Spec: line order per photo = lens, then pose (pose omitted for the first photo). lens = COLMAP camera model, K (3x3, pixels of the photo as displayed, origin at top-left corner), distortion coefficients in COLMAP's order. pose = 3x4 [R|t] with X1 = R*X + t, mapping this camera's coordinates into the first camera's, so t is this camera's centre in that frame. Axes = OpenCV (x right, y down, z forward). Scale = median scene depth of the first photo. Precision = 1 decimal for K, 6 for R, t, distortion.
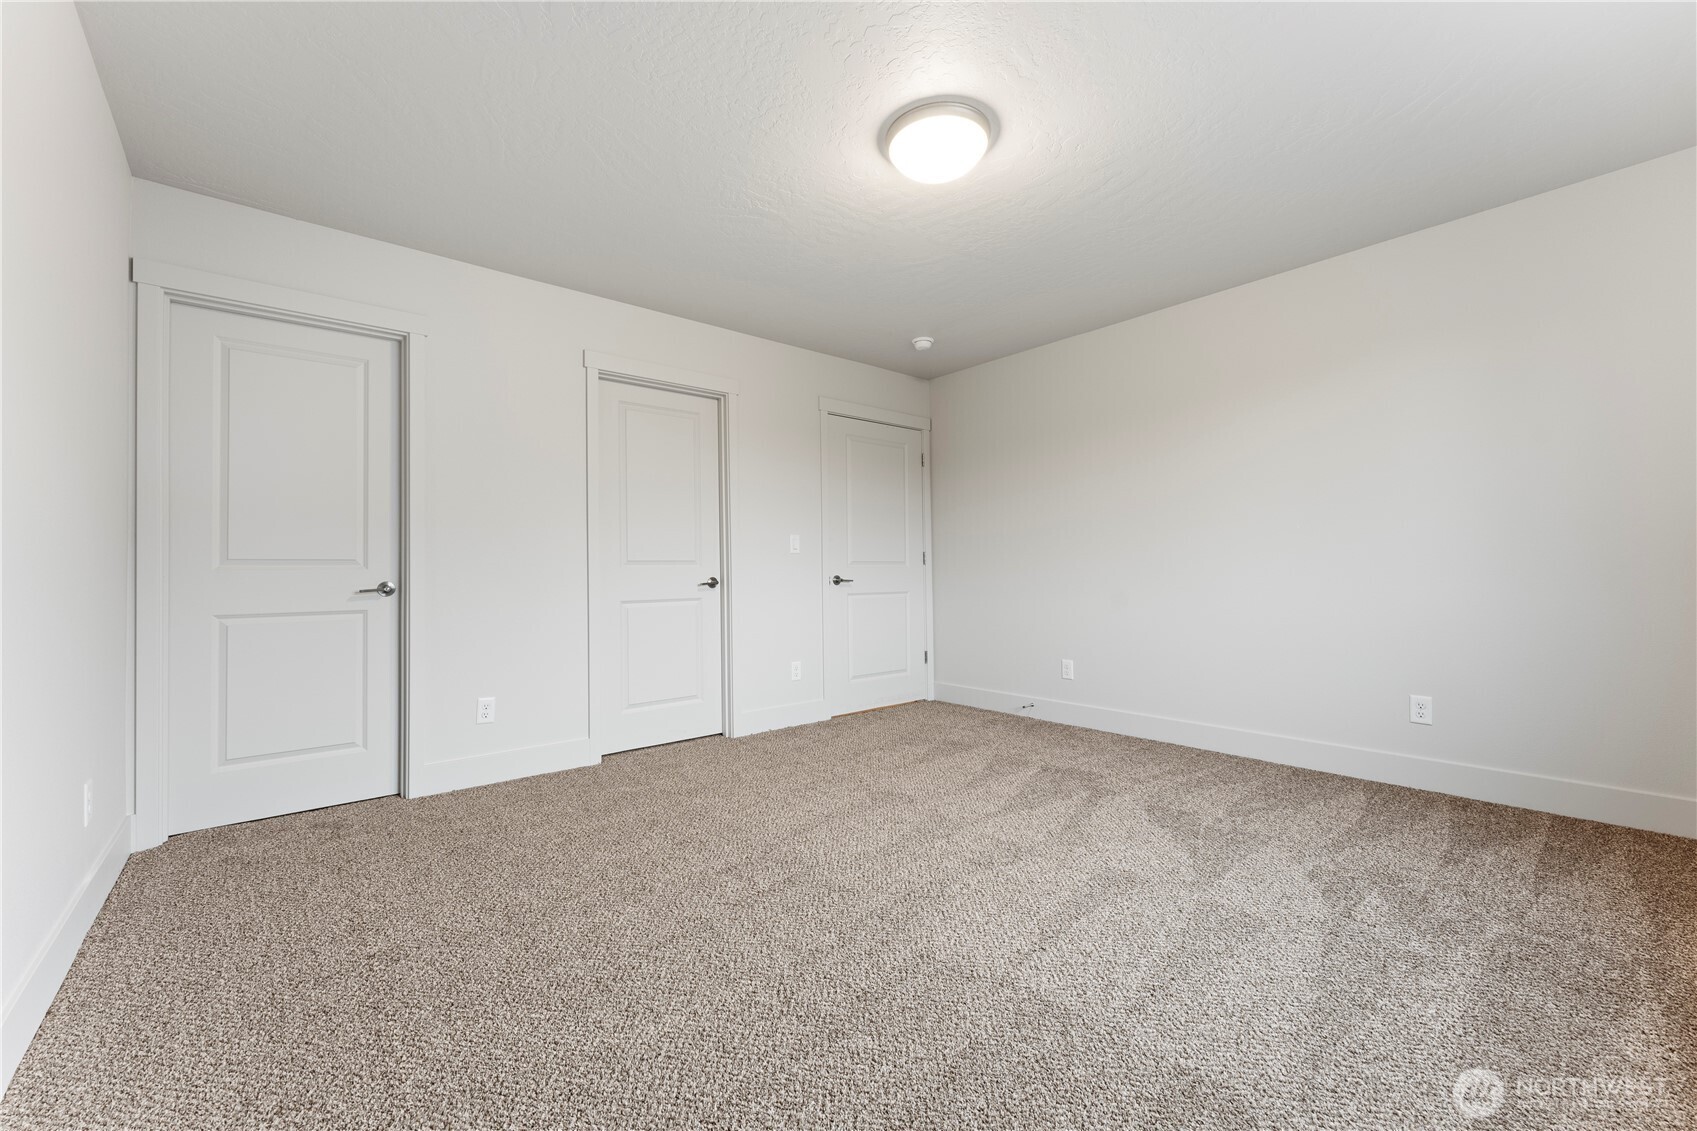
lens RADIAL K [[688.0, 0, 848.5], [0, 688.0, 565.5], [0, 0, 1]] dist [0.010750, -0.000104]
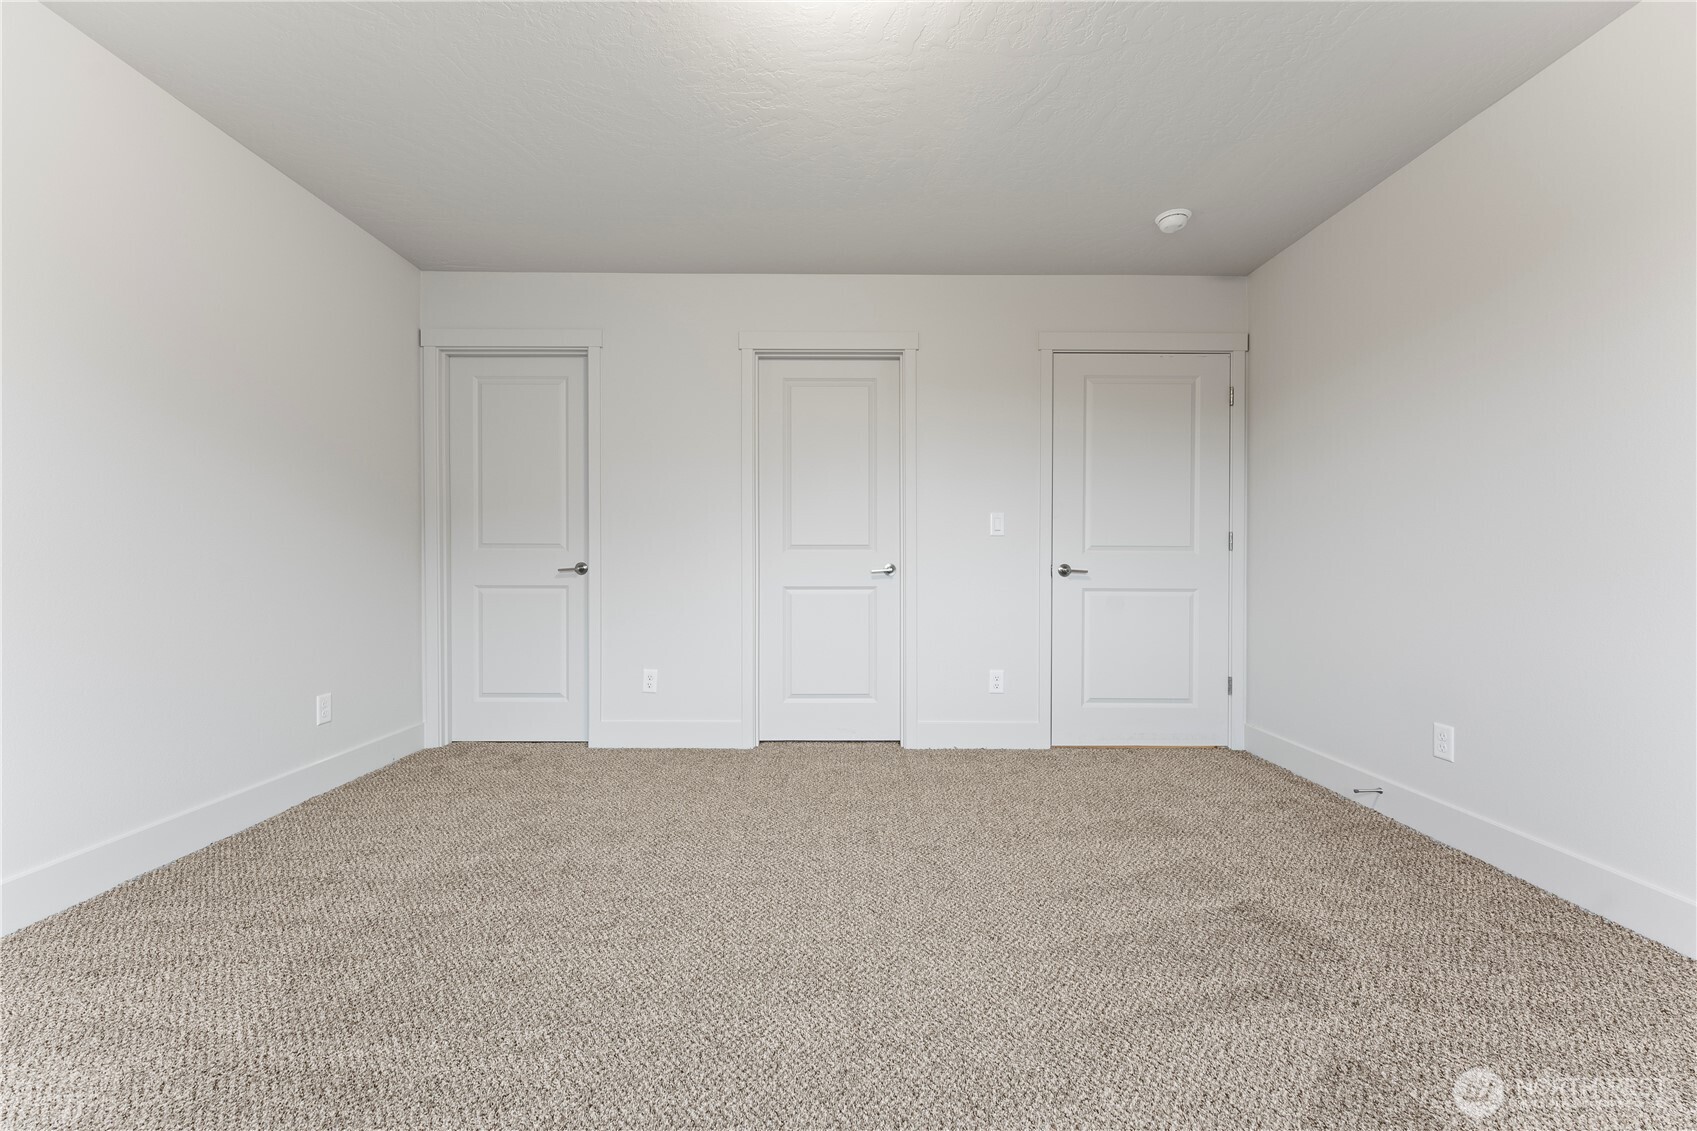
lens RADIAL K [[682.0, 0, 841.3], [0, 682.0, 572.1], [0, 0, 1]] dist [0.014053, -0.005807]
pose [[0.764840, 0.023836, -0.643779, 0.345984], [-0.004596, 0.999492, 0.031546, 0.000580], [0.644204, -0.021169, 0.764561, 0.316108]]
